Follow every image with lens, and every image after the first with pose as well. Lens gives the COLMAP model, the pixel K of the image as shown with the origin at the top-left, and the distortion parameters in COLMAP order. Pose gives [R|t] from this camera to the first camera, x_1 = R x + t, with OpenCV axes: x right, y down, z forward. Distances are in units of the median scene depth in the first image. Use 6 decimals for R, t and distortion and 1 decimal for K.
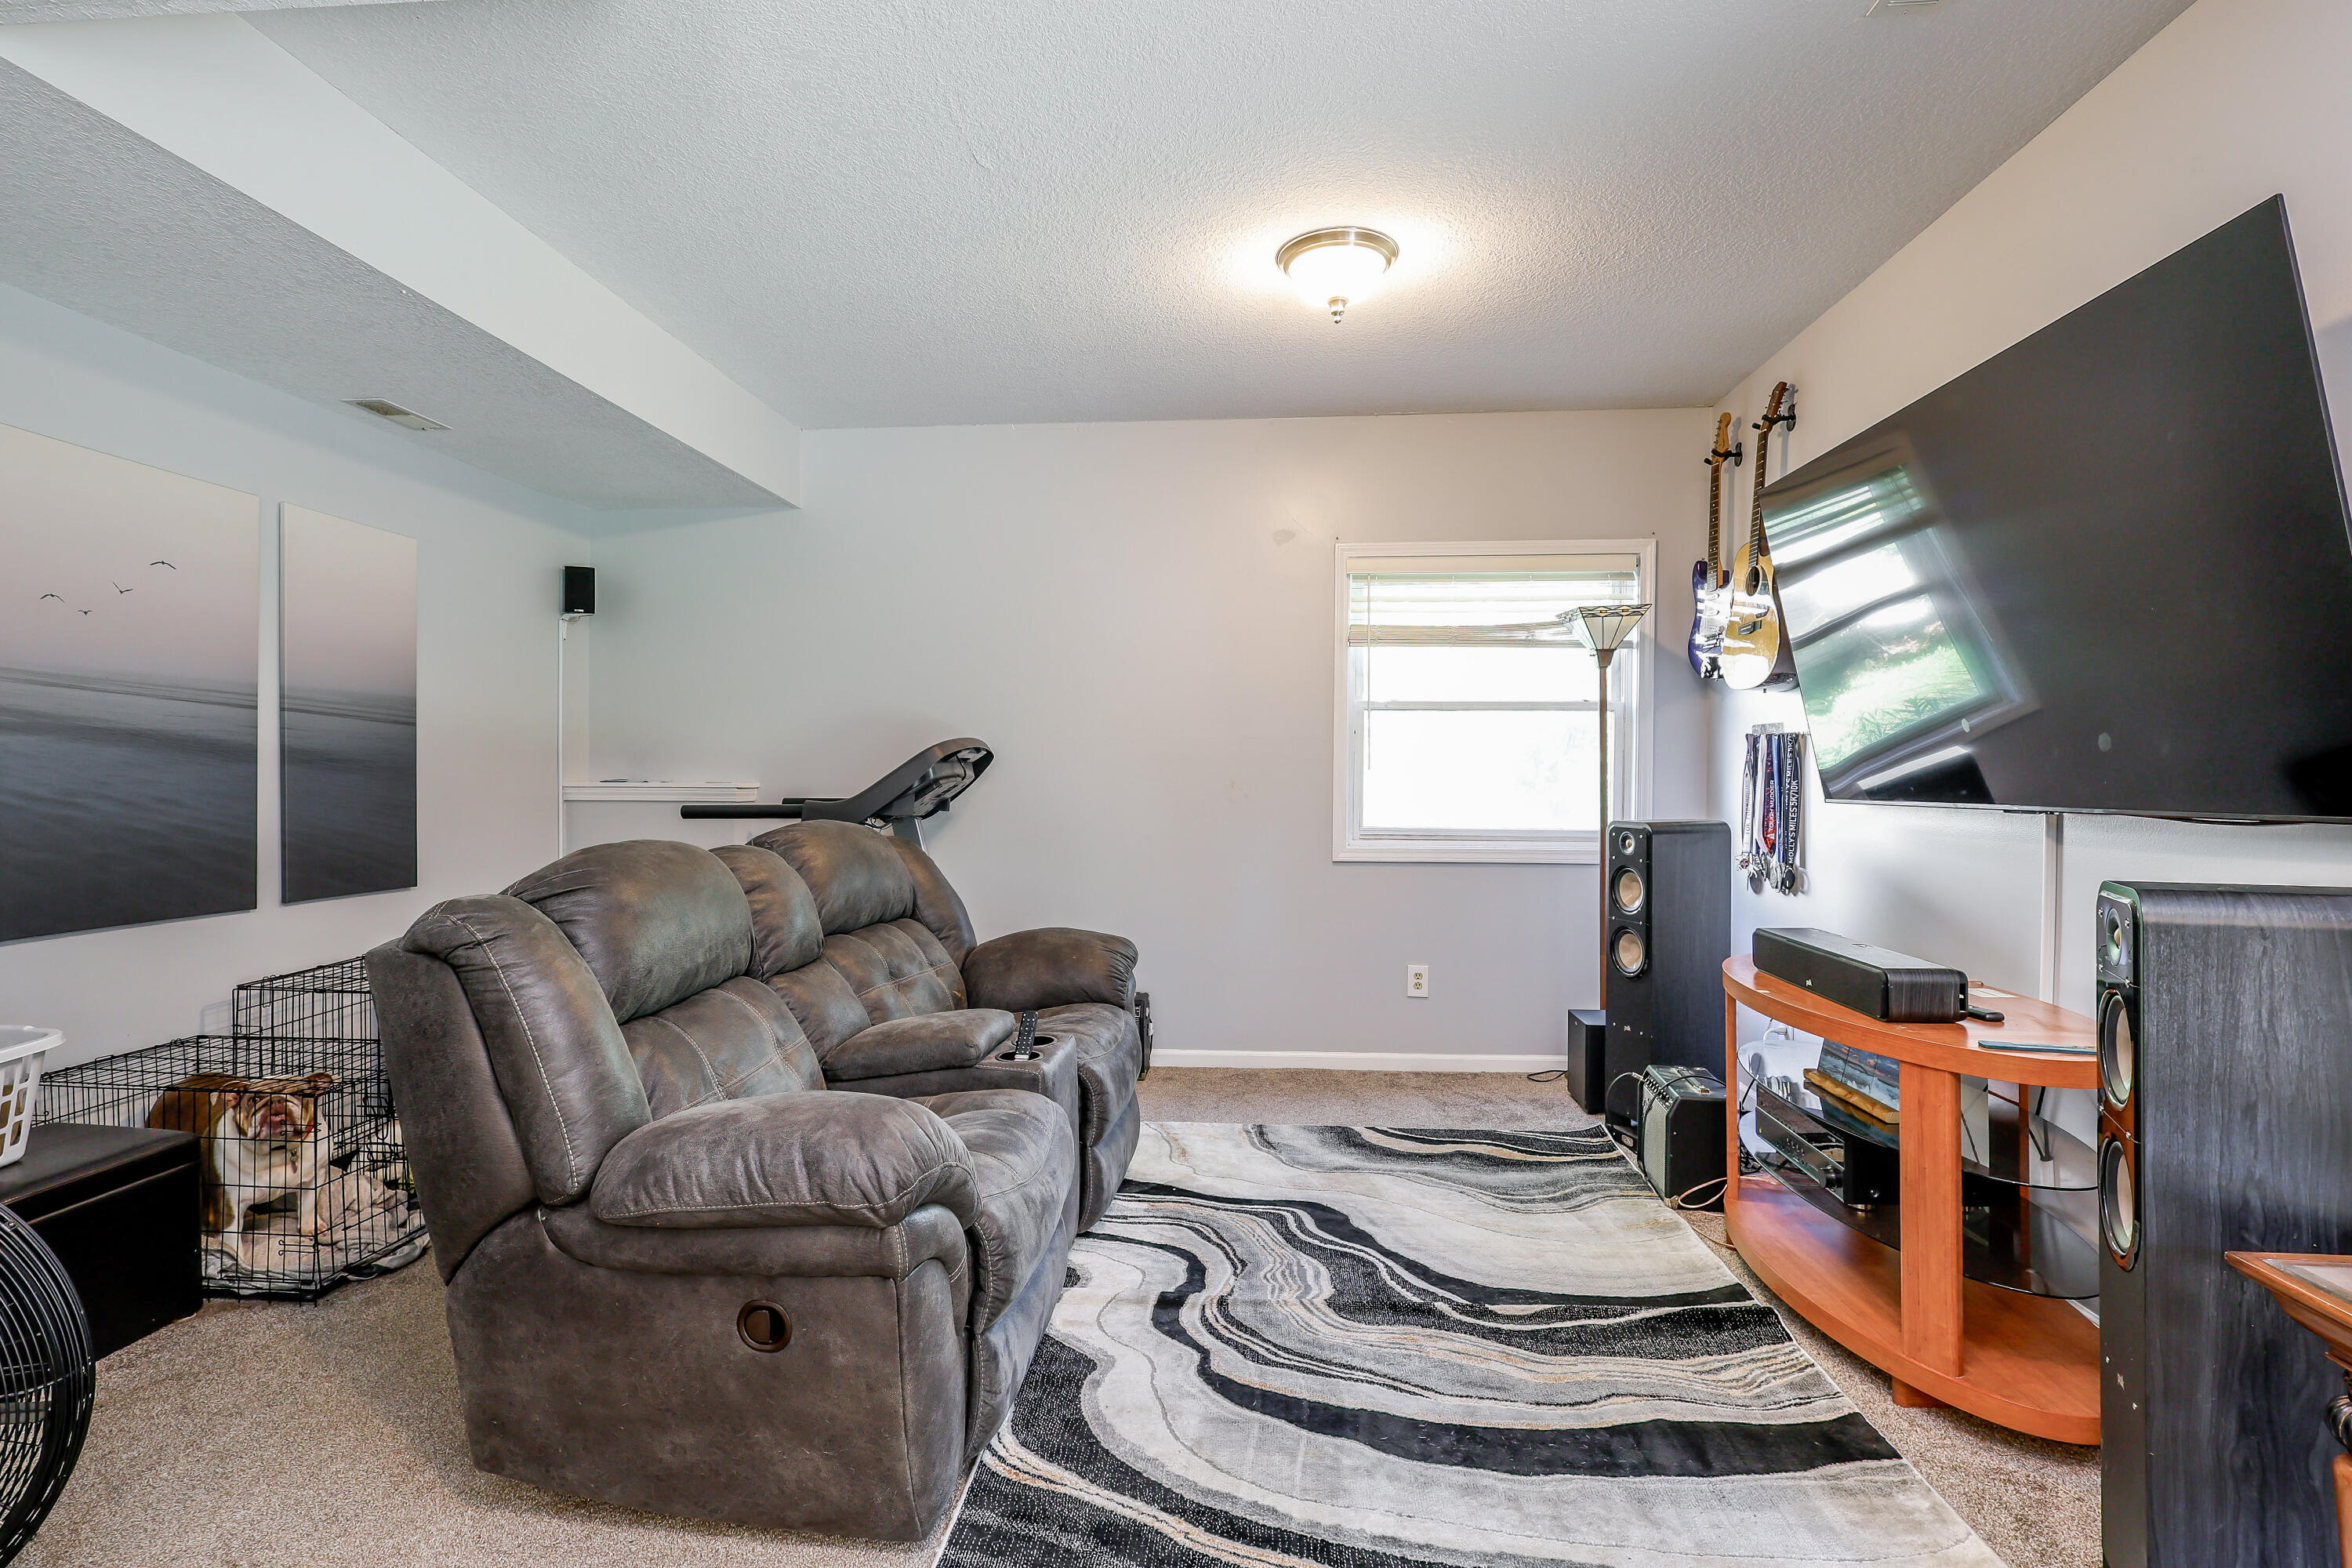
lens RADIAL K [[1074.7, 0, 1193.8], [0, 1074.7, 786.4], [0, 0, 1]] dist [-0.006061, 0.001204]
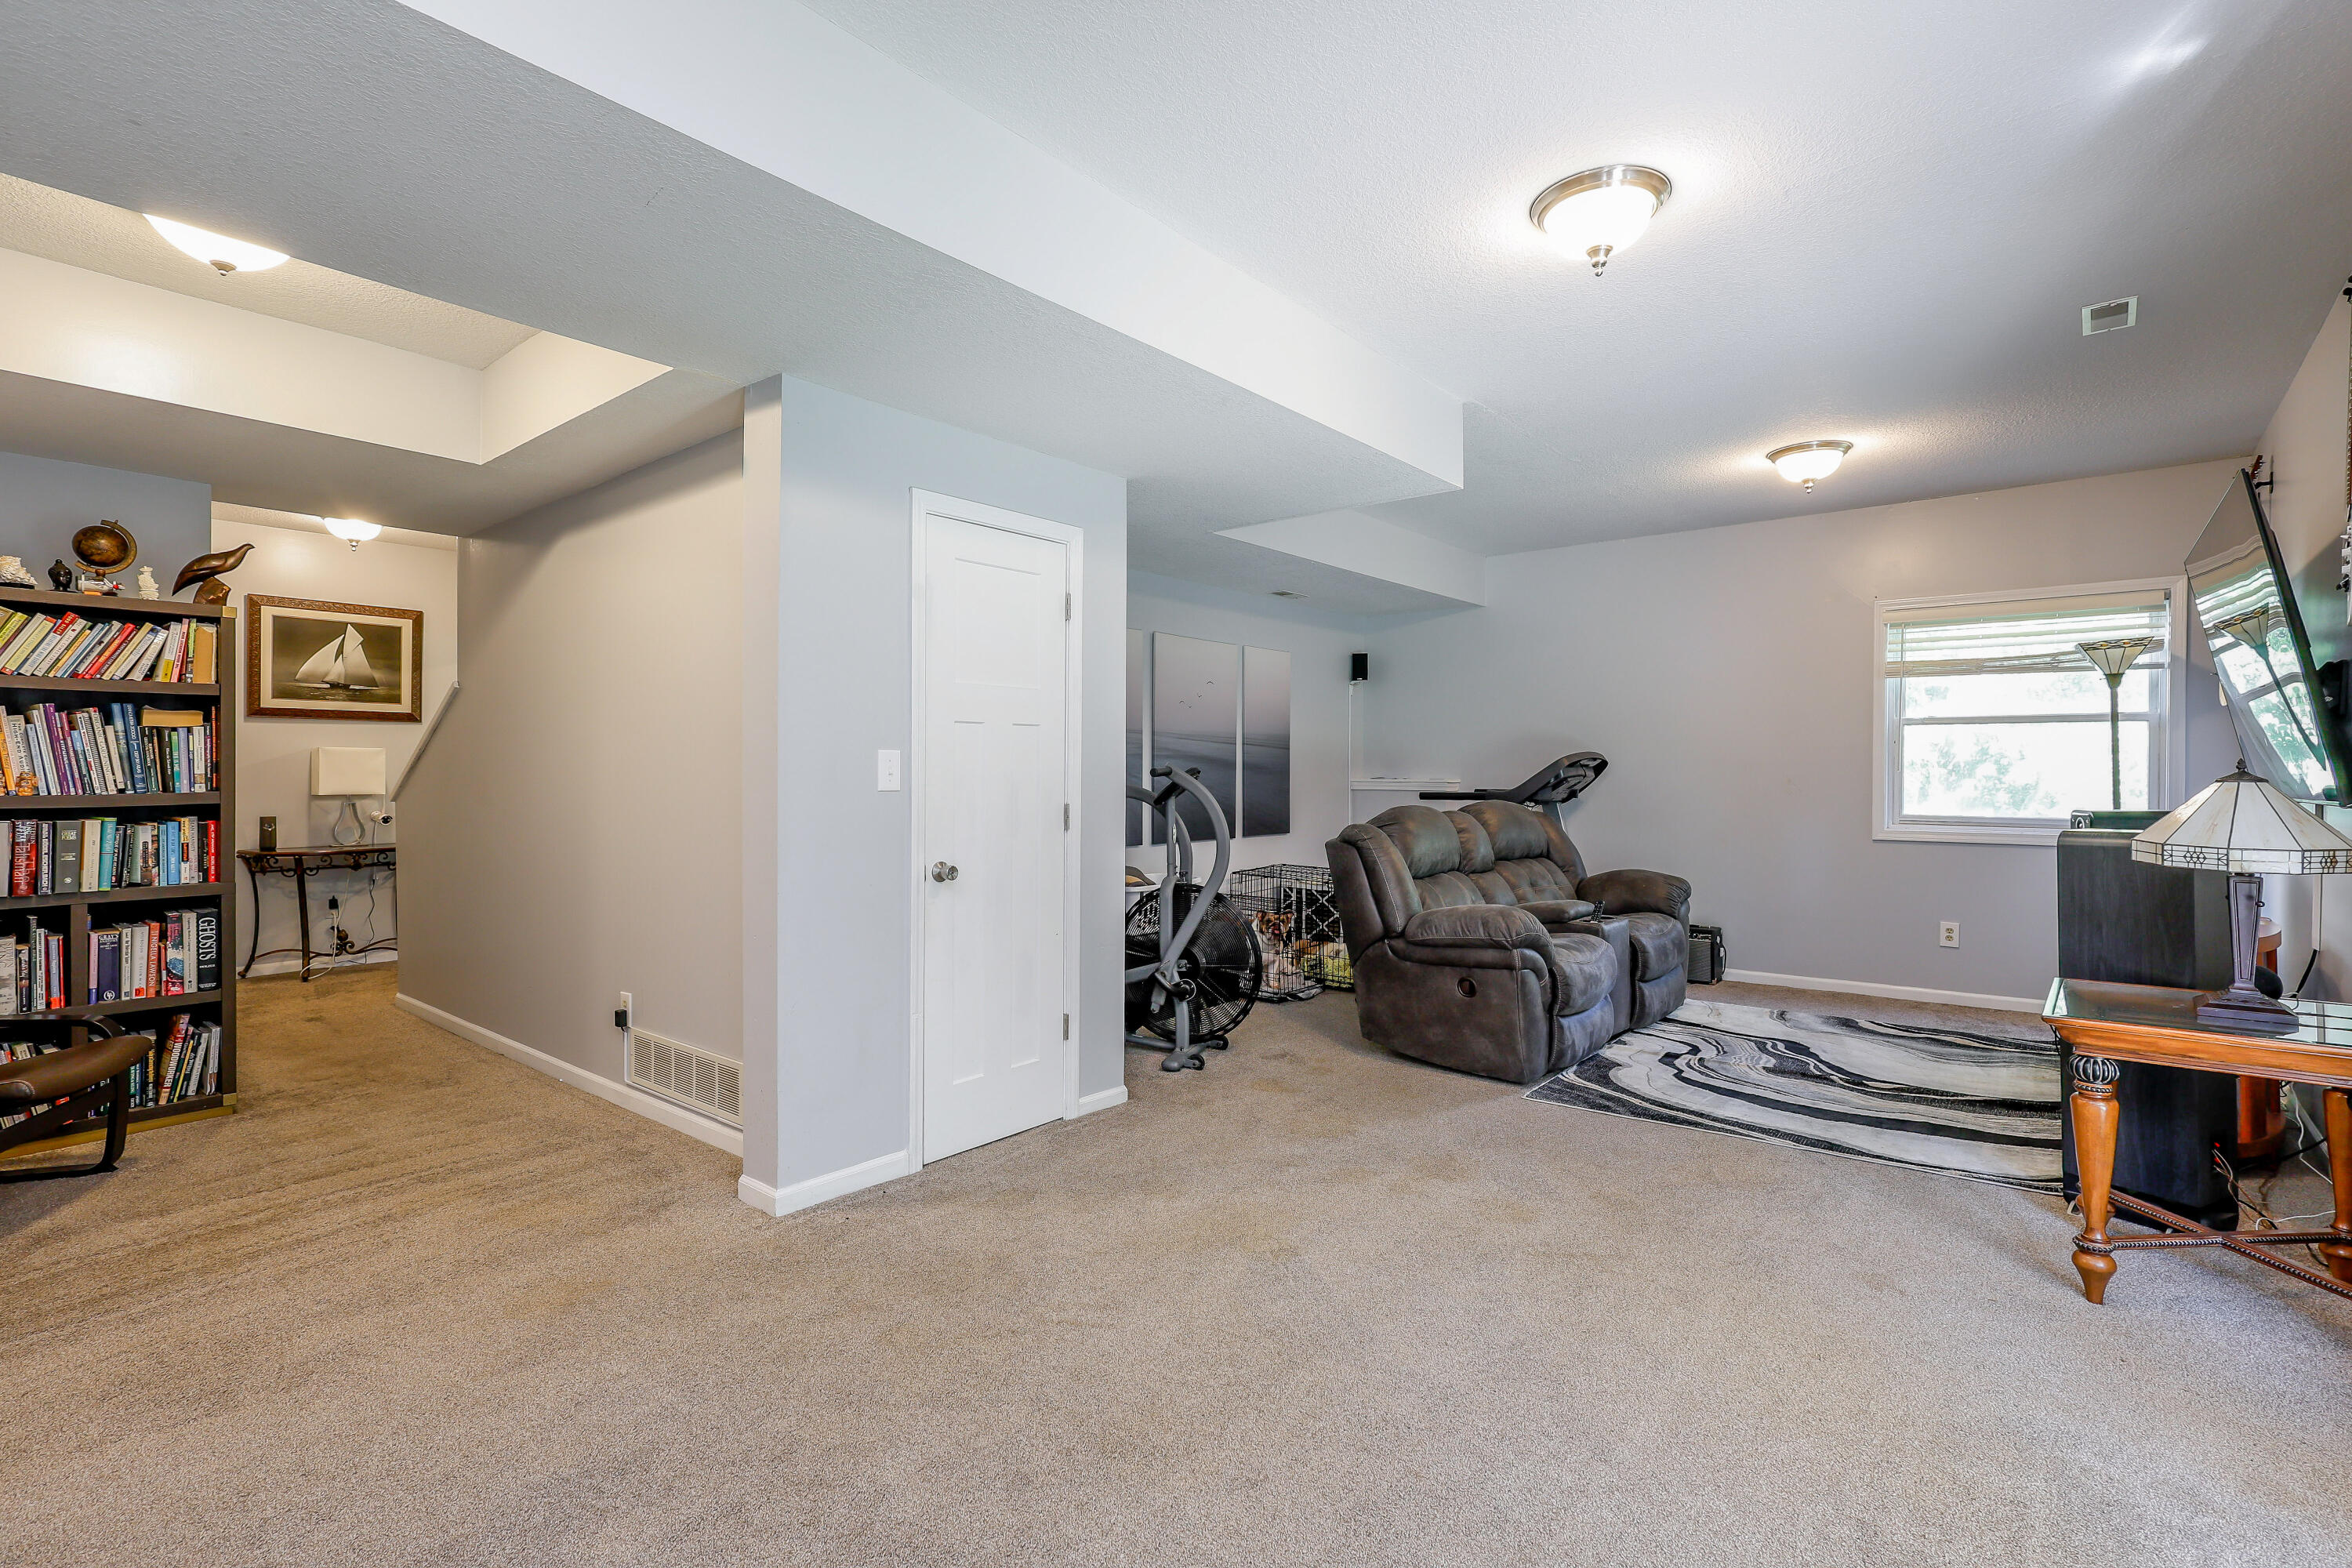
lens RADIAL K [[1074.7, 0, 1192.8], [0, 1074.7, 778.9], [0, 0, 1]] dist [-0.006061, 0.001204]
pose [[0.812934, 0.001477, -0.582354, 0.326236], [-0.003645, 0.999990, -0.002551, 0.001464], [0.582345, 0.004196, 0.812931, -0.855221]]
